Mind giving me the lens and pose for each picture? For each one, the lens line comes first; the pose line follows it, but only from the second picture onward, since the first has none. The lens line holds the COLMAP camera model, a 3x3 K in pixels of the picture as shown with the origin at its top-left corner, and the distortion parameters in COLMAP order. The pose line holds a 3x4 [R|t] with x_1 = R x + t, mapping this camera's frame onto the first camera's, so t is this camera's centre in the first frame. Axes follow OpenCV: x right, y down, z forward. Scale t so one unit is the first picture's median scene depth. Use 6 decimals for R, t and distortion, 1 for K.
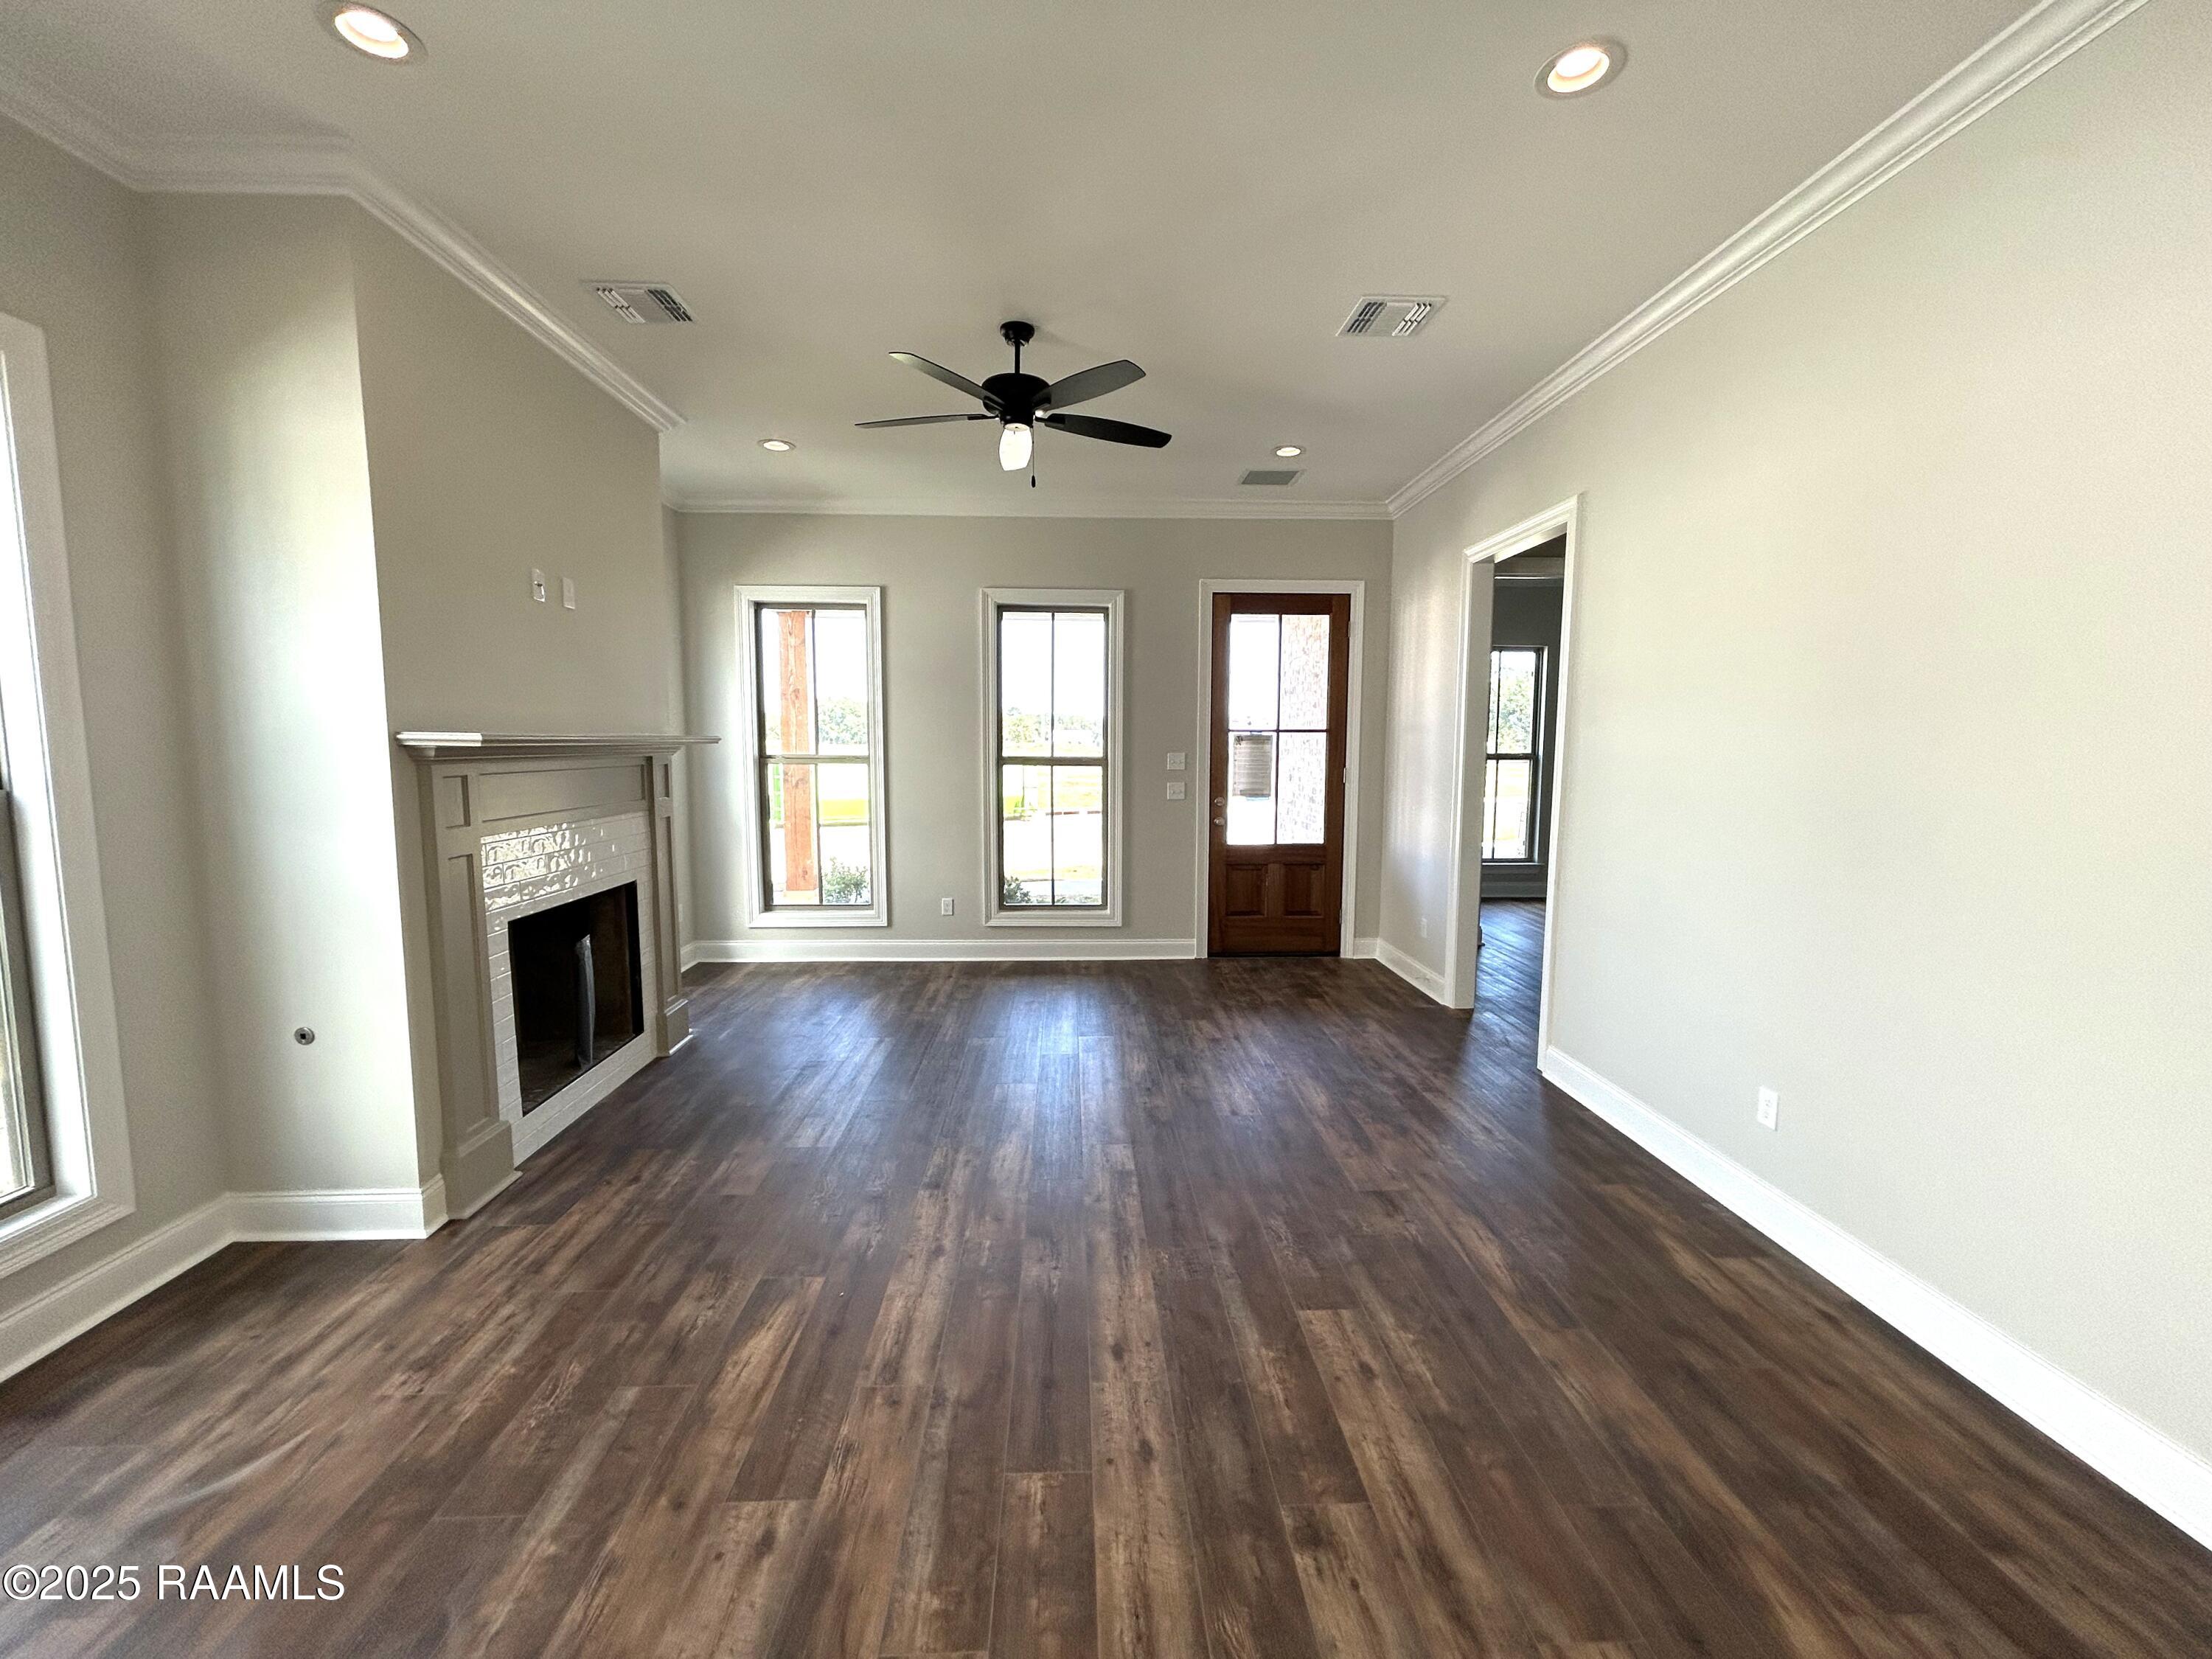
lens RADIAL K [[883.5, 0, 1098.6], [0, 883.5, 829.8], [0, 0, 1]] dist [0.006945, 0.000219]
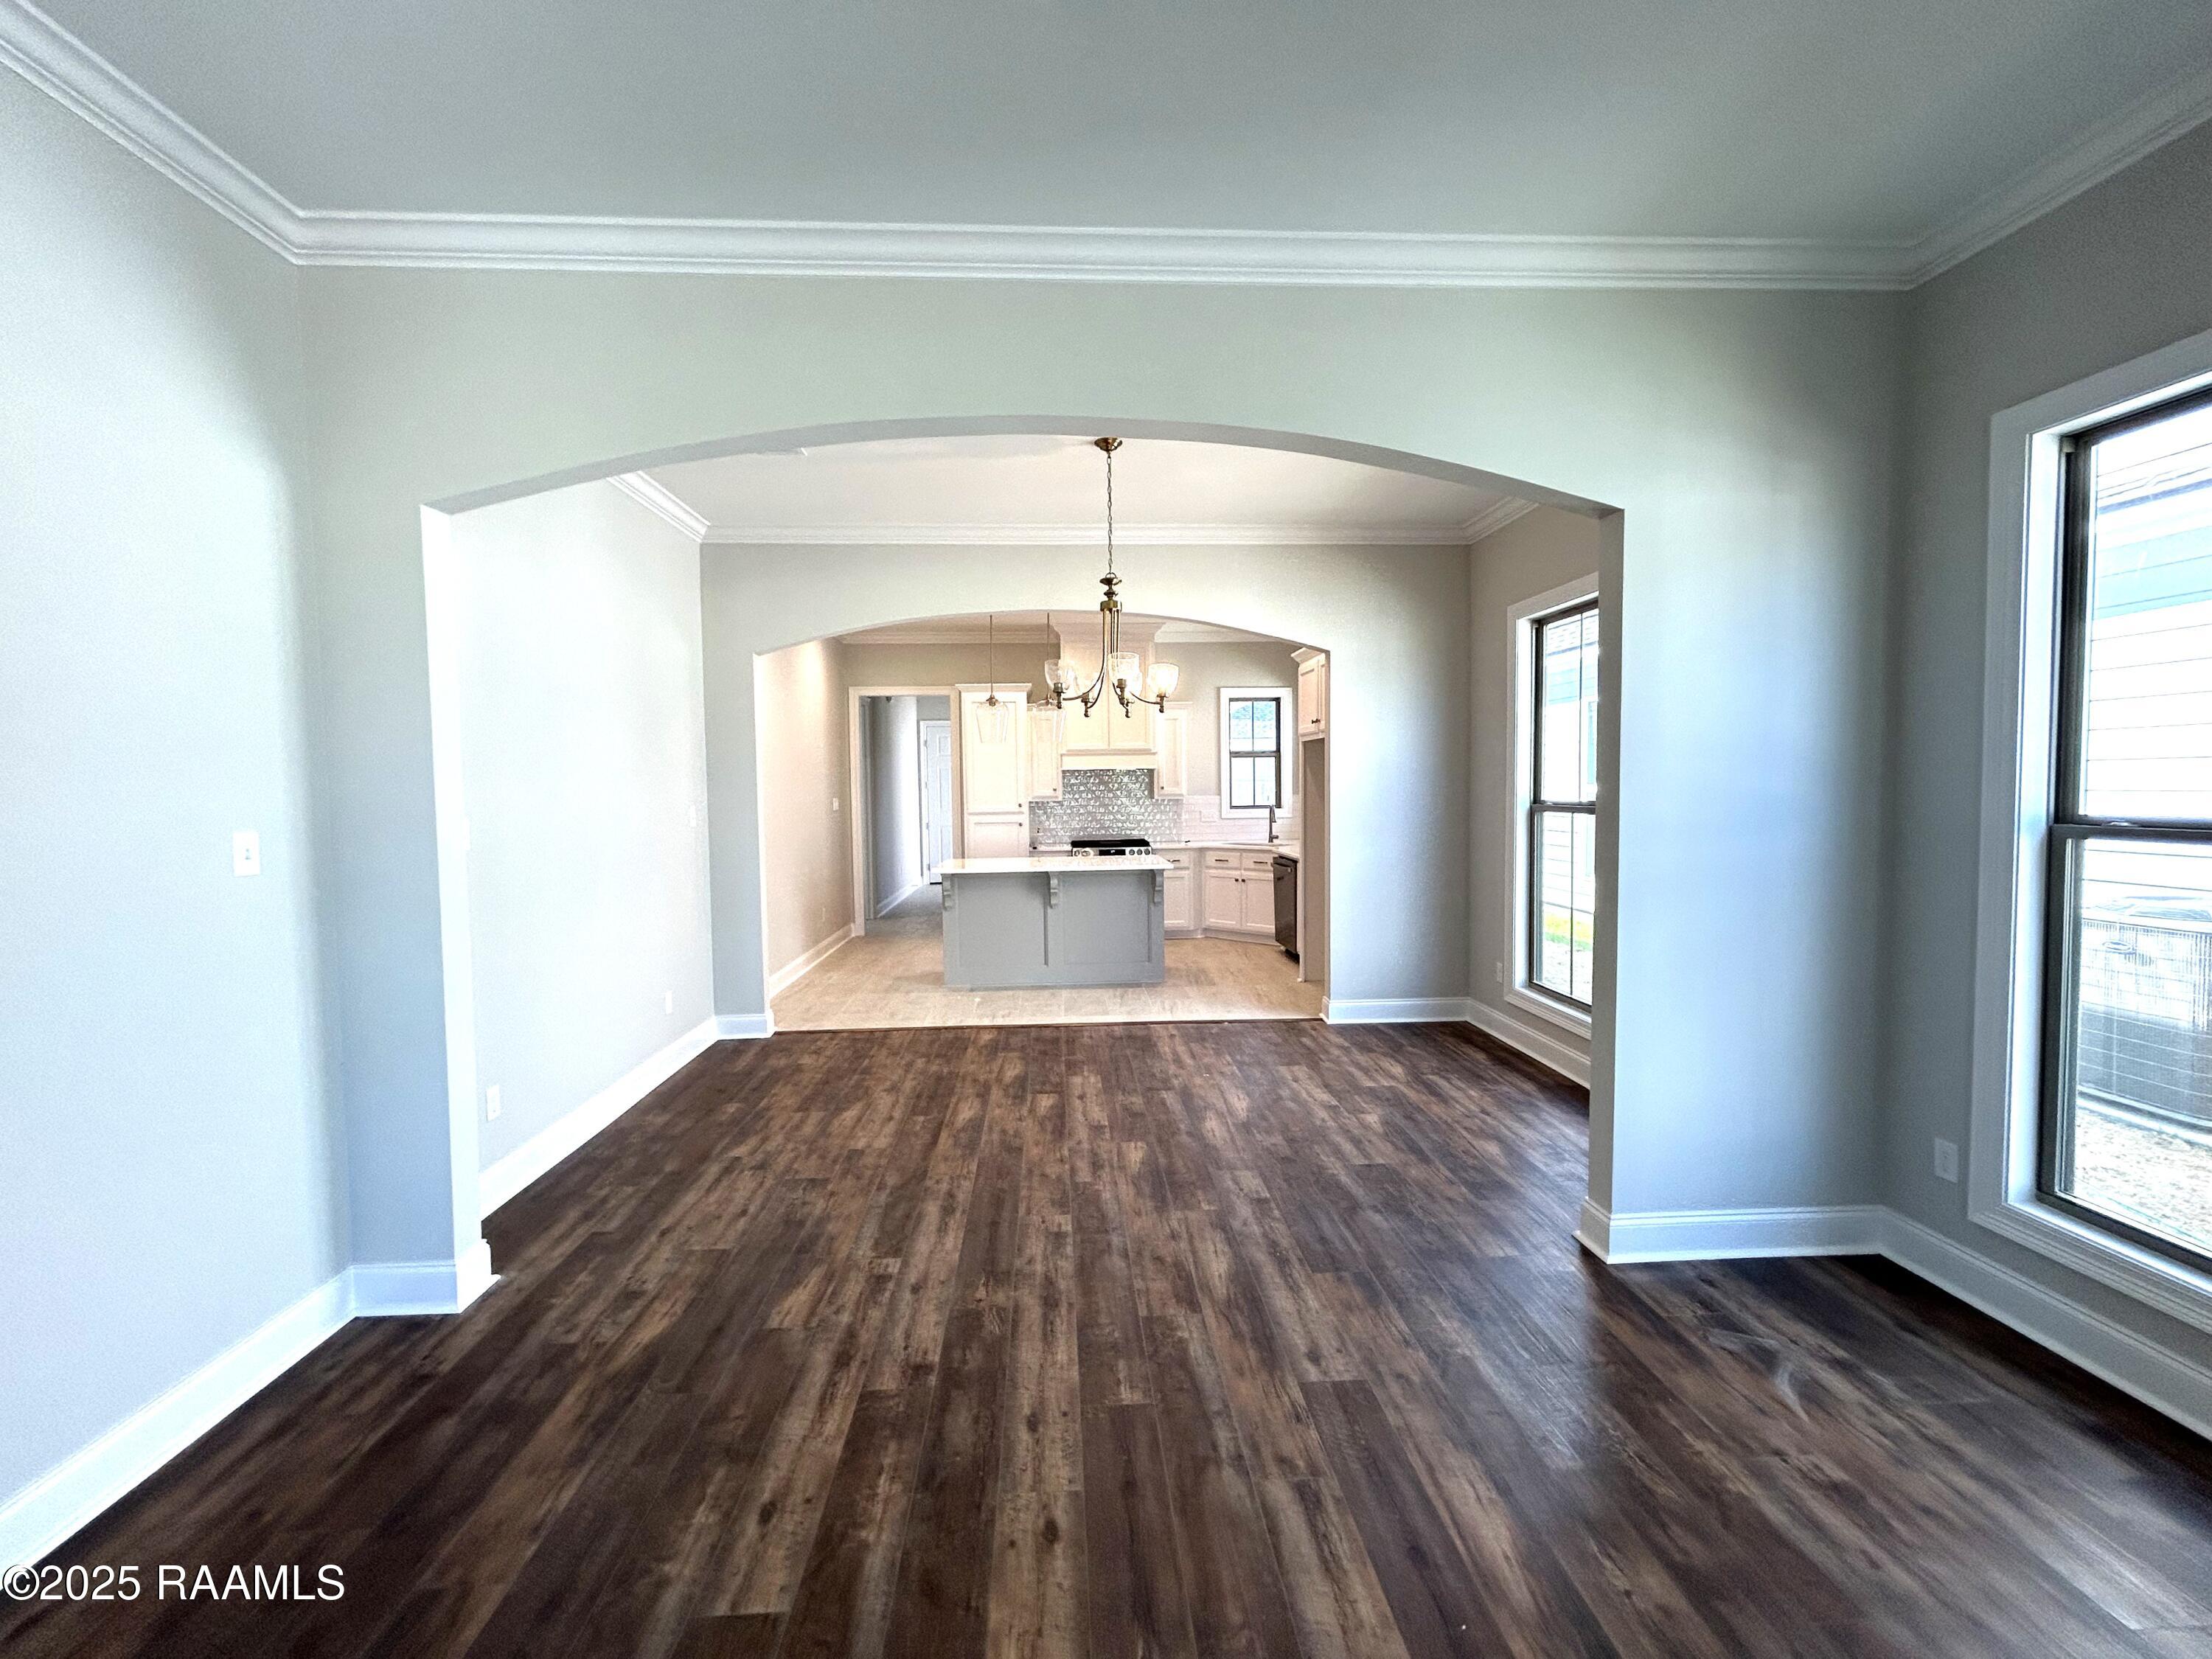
lens RADIAL K [[883.5, 0, 1098.6], [0, 883.5, 829.8], [0, 0, 1]] dist [0.006945, 0.000219]
pose [[-0.999735, 0.011920, -0.019713, -0.015508], [0.008816, 0.988546, 0.150661, -0.191930], [0.021283, 0.150448, -0.988389, 1.845706]]
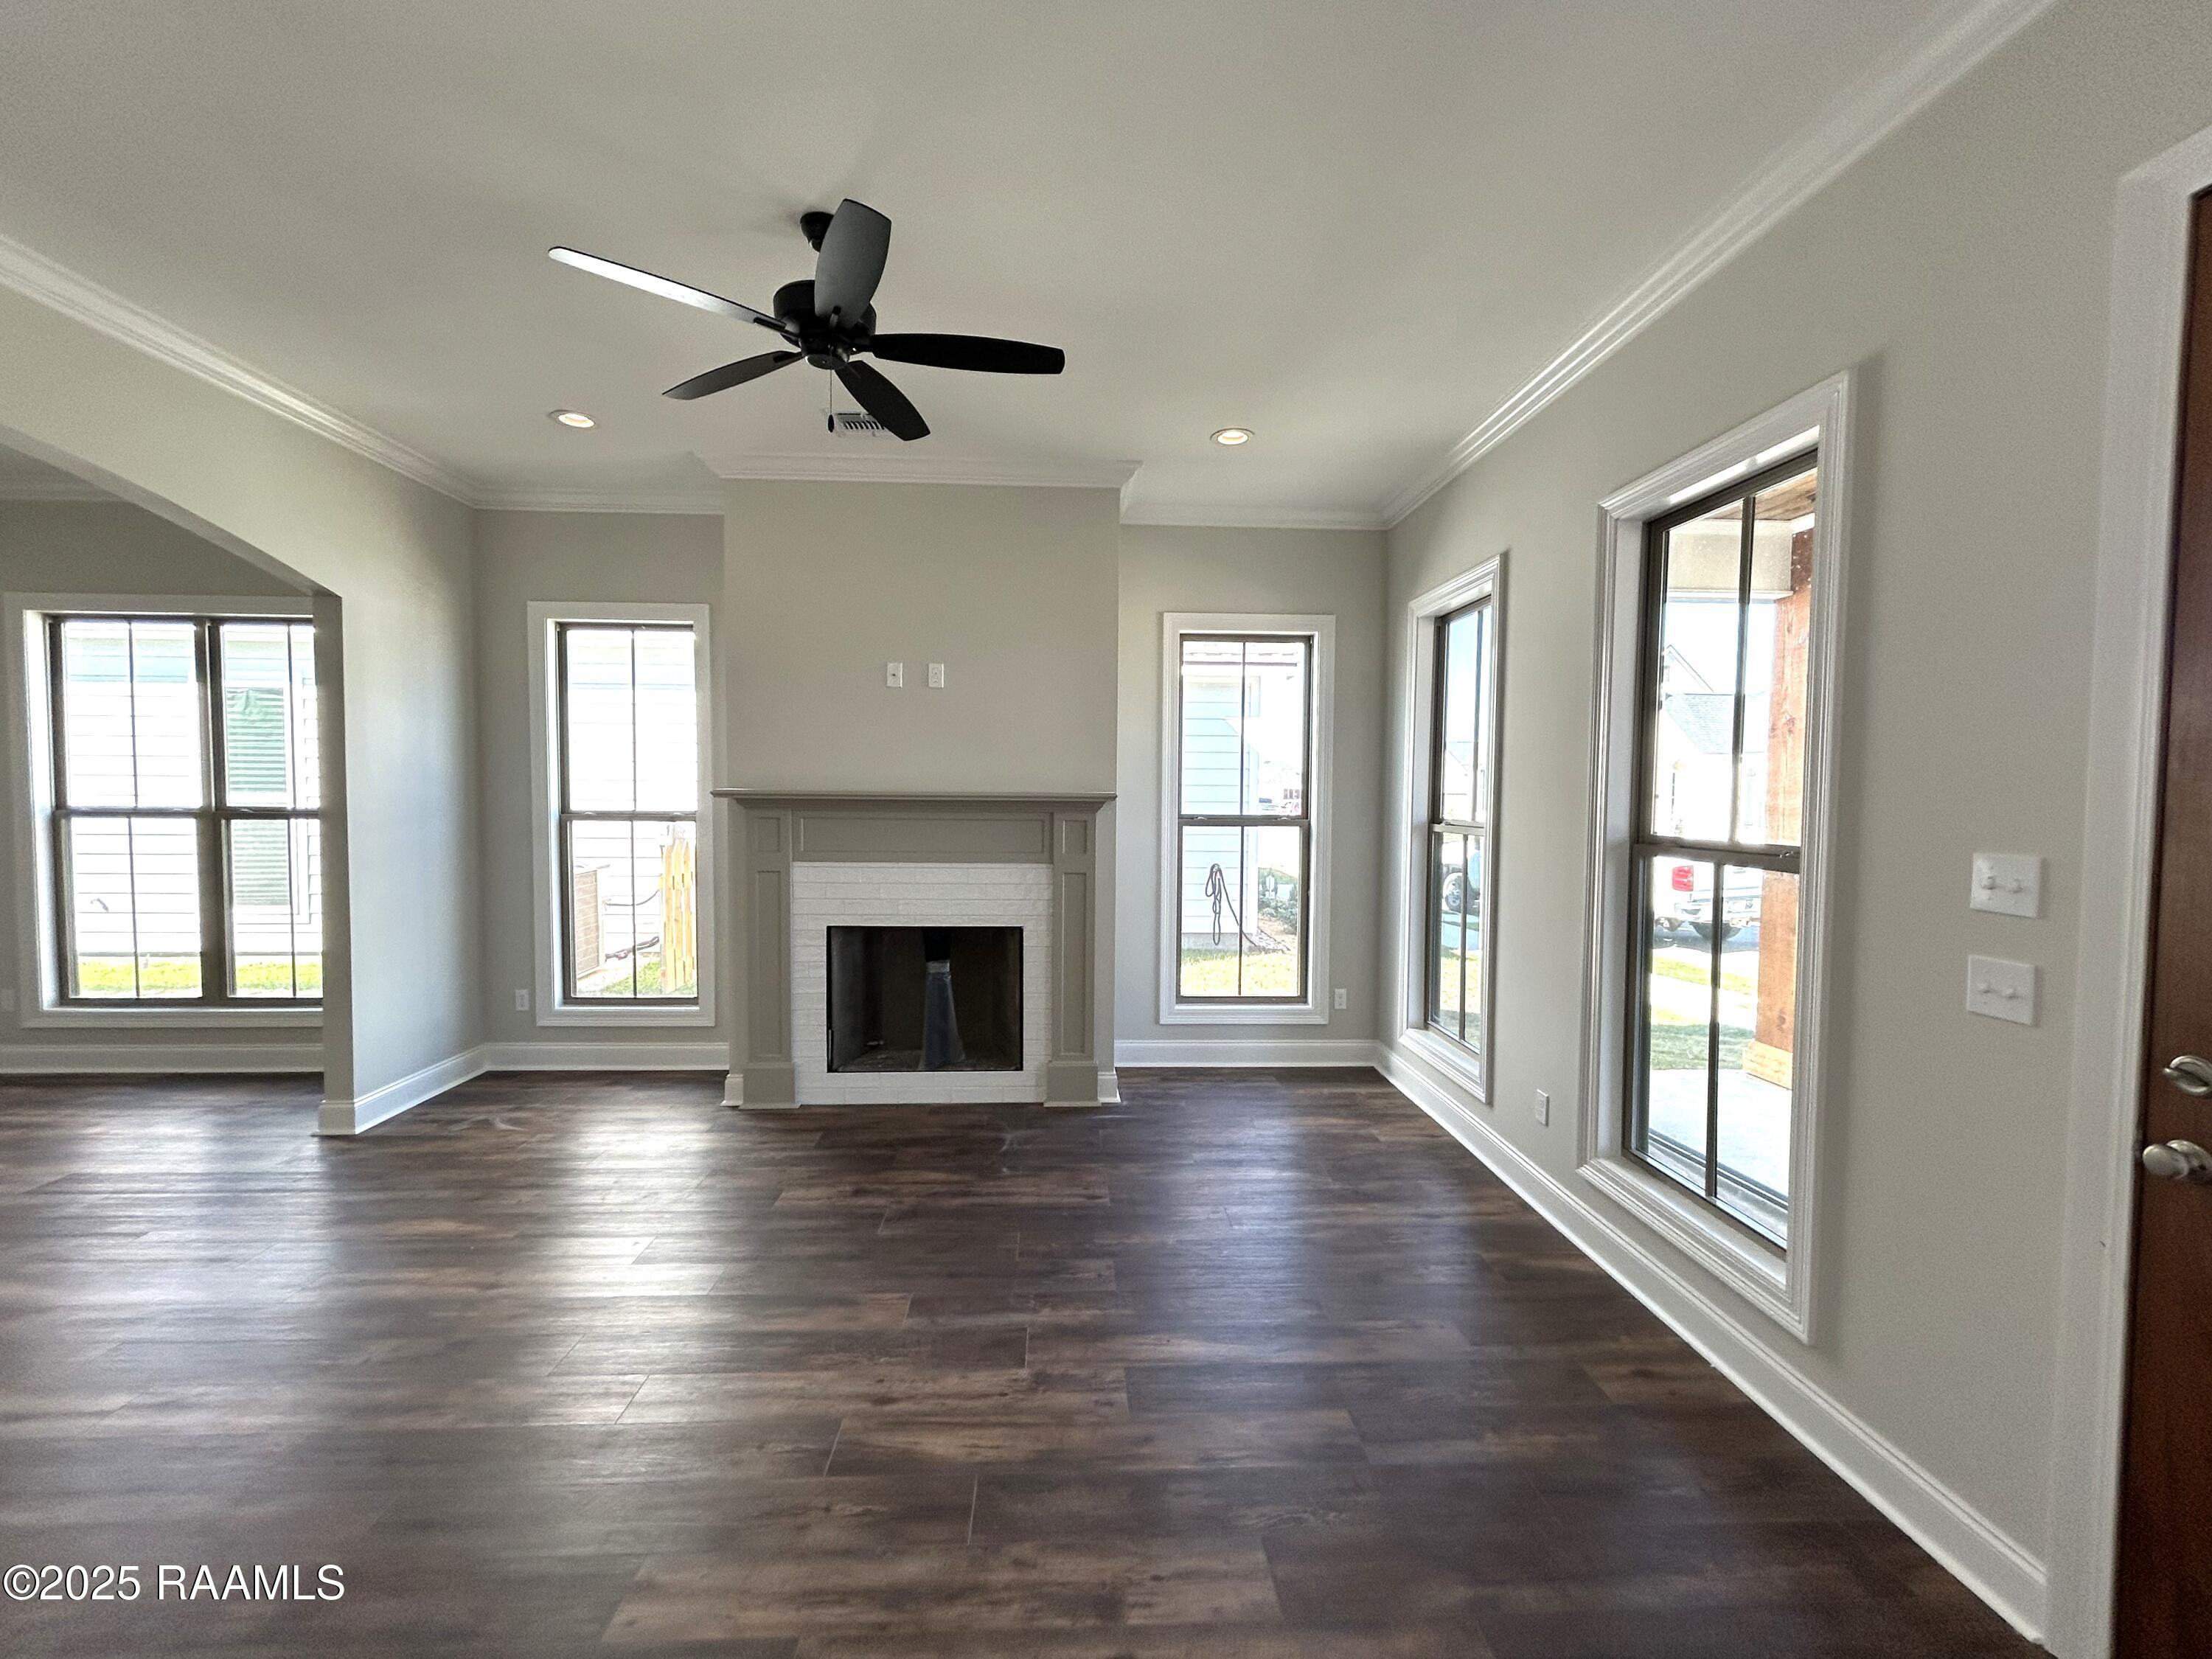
lens RADIAL K [[883.5, 0, 1098.6], [0, 883.5, 829.8], [0, 0, 1]] dist [0.006945, 0.000219]
pose [[0.013050, 0.039367, -0.999140, 1.073488], [-0.109096, 0.993316, 0.037713, -0.214246], [0.993946, 0.108510, 0.017258, 2.091282]]
